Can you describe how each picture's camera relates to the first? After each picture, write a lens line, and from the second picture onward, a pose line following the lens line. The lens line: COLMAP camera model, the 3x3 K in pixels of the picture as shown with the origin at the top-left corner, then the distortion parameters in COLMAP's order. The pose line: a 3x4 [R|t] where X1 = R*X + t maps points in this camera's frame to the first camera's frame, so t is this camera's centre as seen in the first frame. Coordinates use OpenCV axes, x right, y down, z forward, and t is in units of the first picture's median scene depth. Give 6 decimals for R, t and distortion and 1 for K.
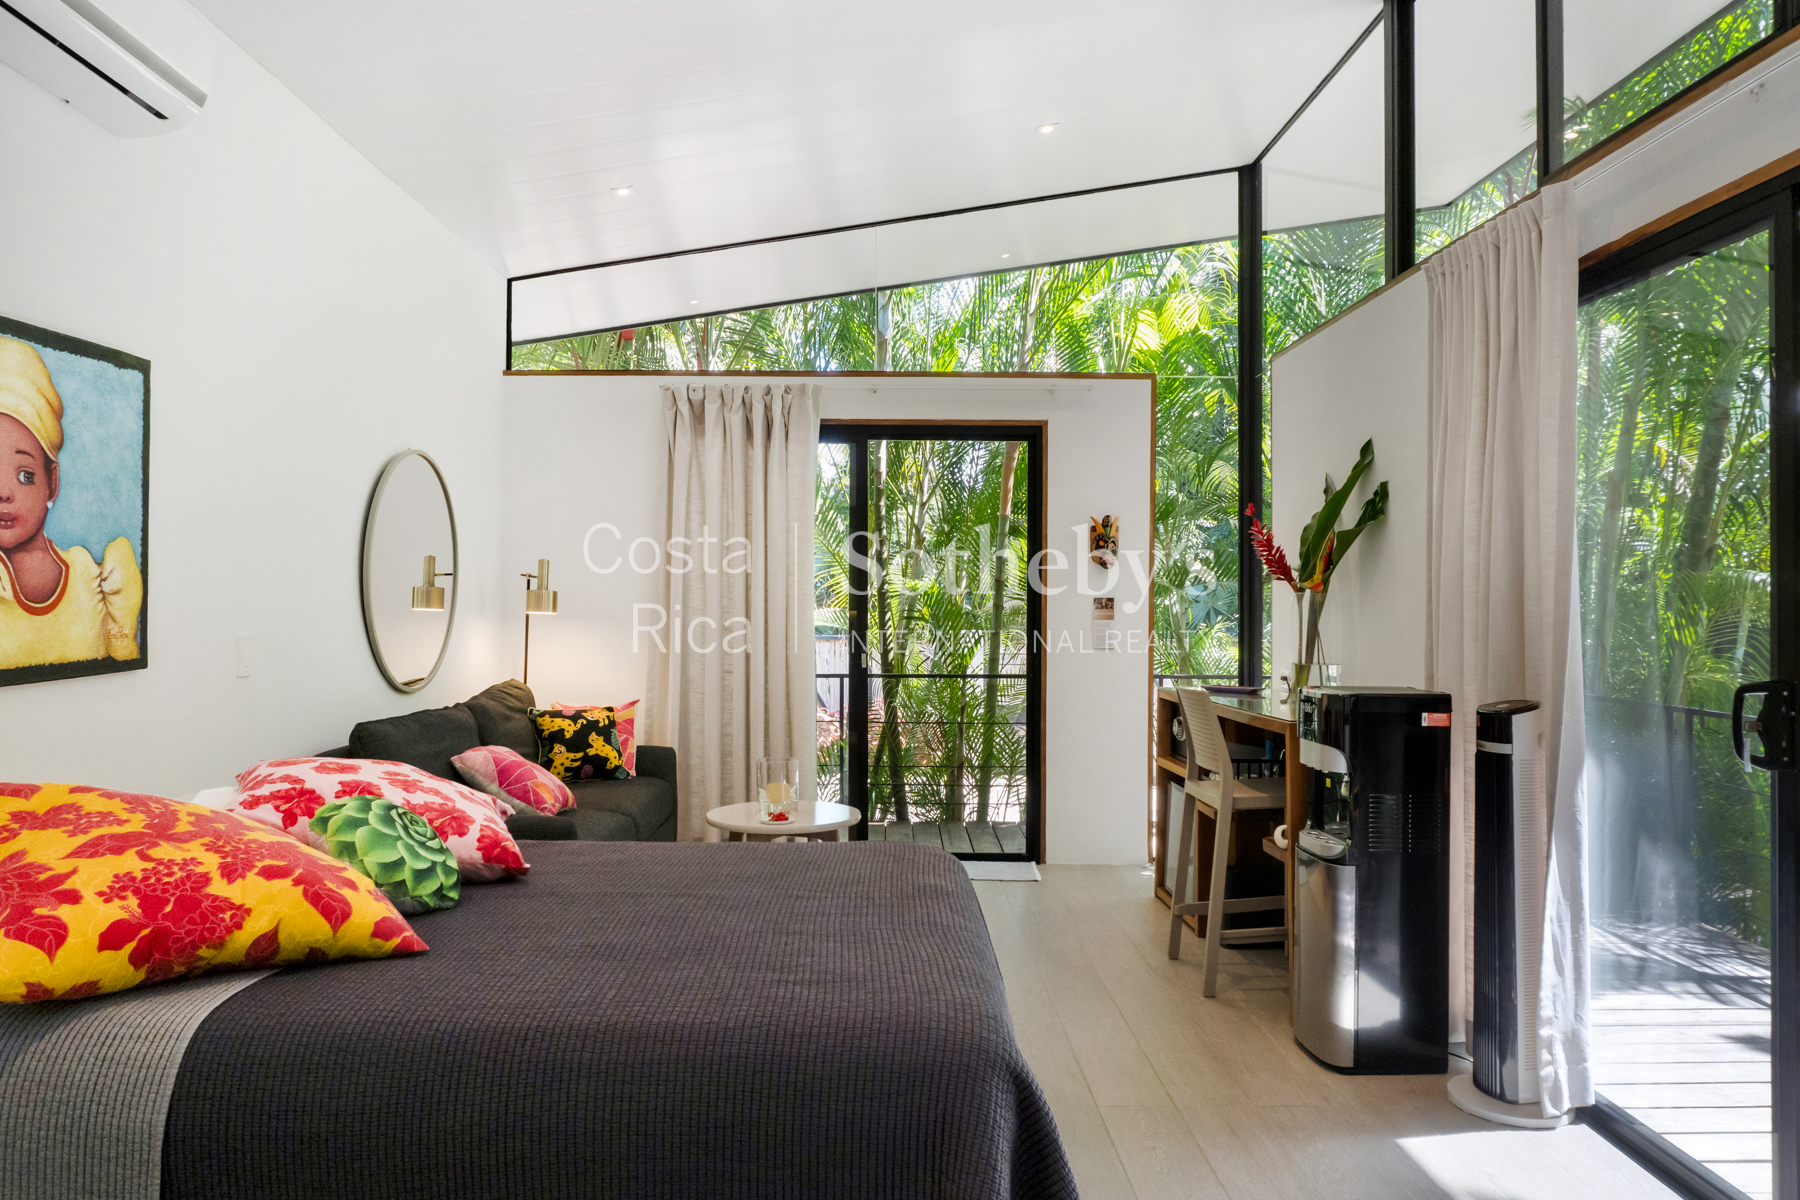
lens RADIAL K [[1221.0, 0, 900.0], [0, 1221.0, 600.0], [0, 0, 1]] dist [0.000051, -0.000037]
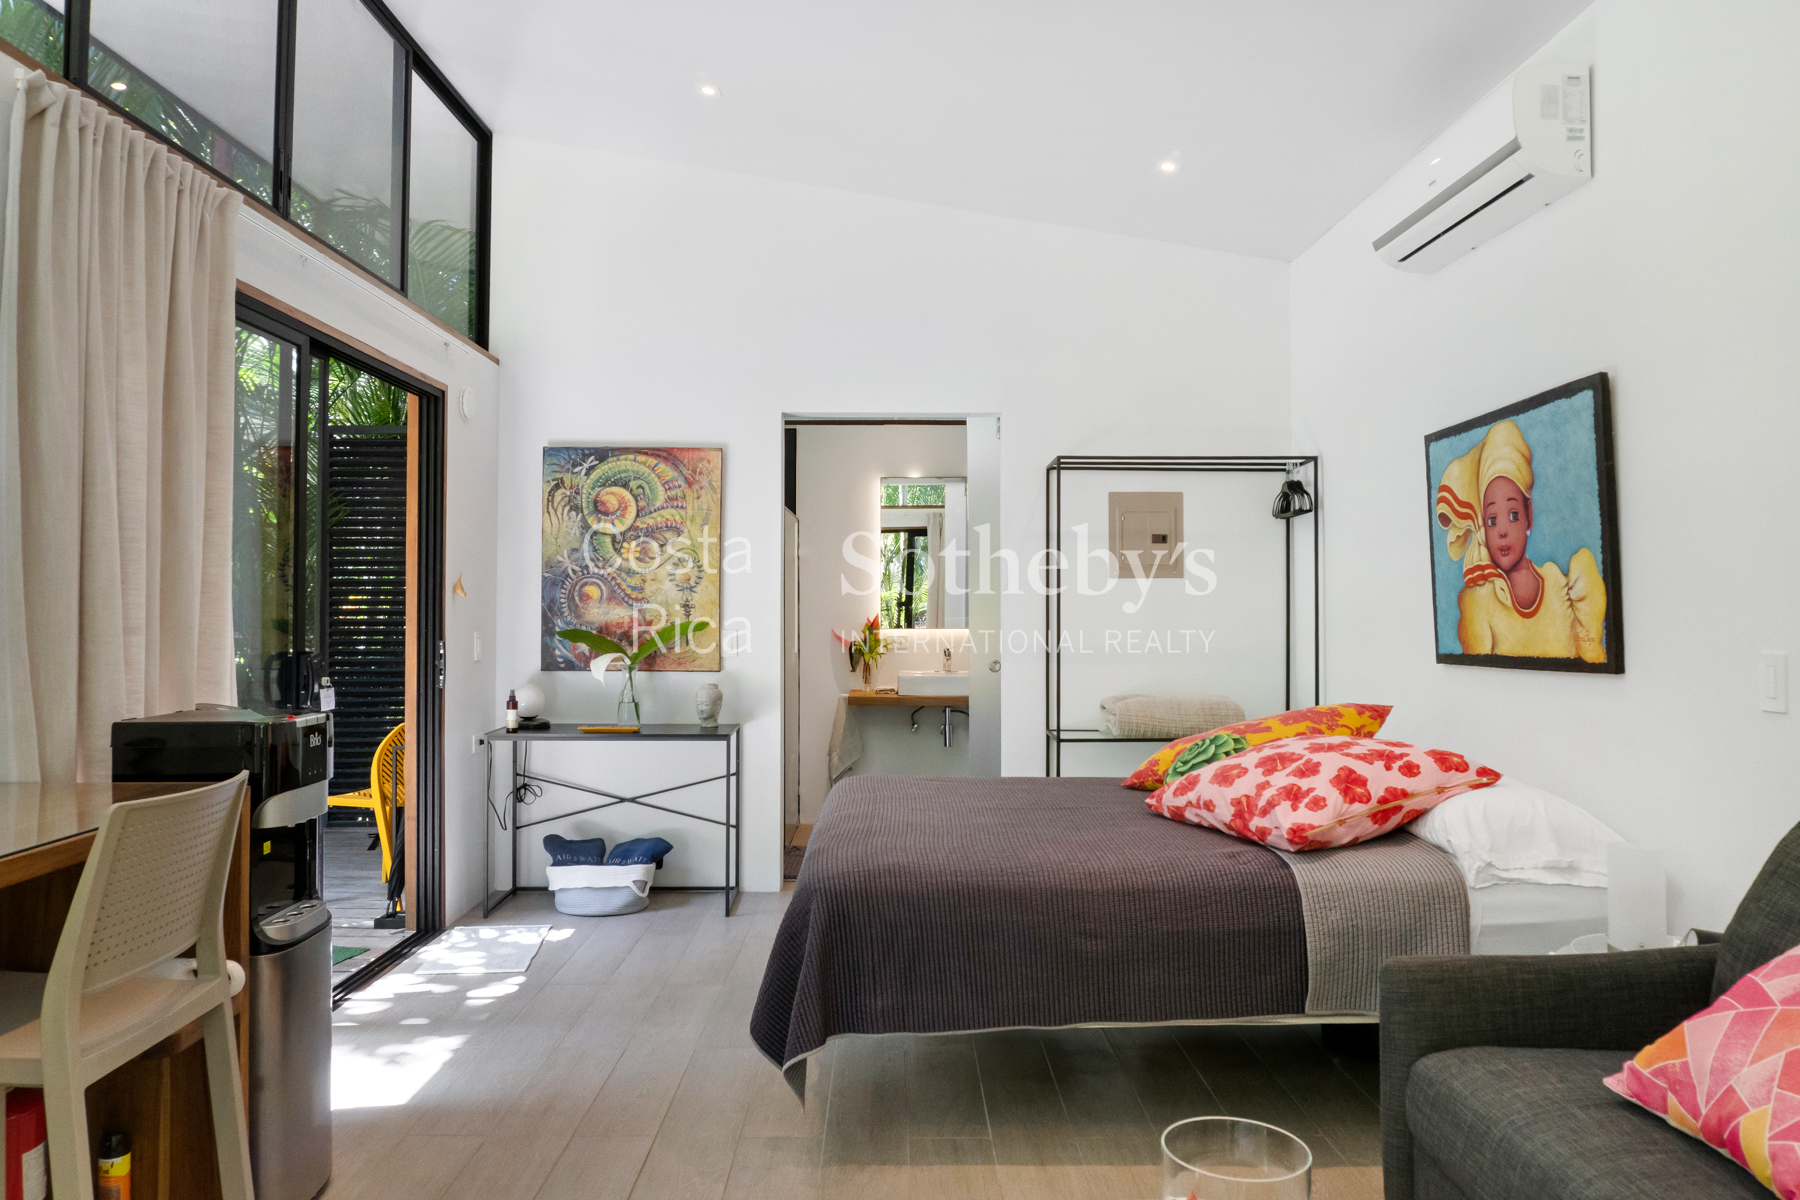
lens RADIAL K [[1221.0, 0, 900.0], [0, 1221.0, 600.0], [0, 0, 1]] dist [0.000051, -0.000037]
pose [[-0.999747, -0.012499, 0.018686, -0.054108], [-0.012685, 0.999871, -0.009869, 0.013680], [-0.018560, -0.010103, -0.999777, 2.216280]]
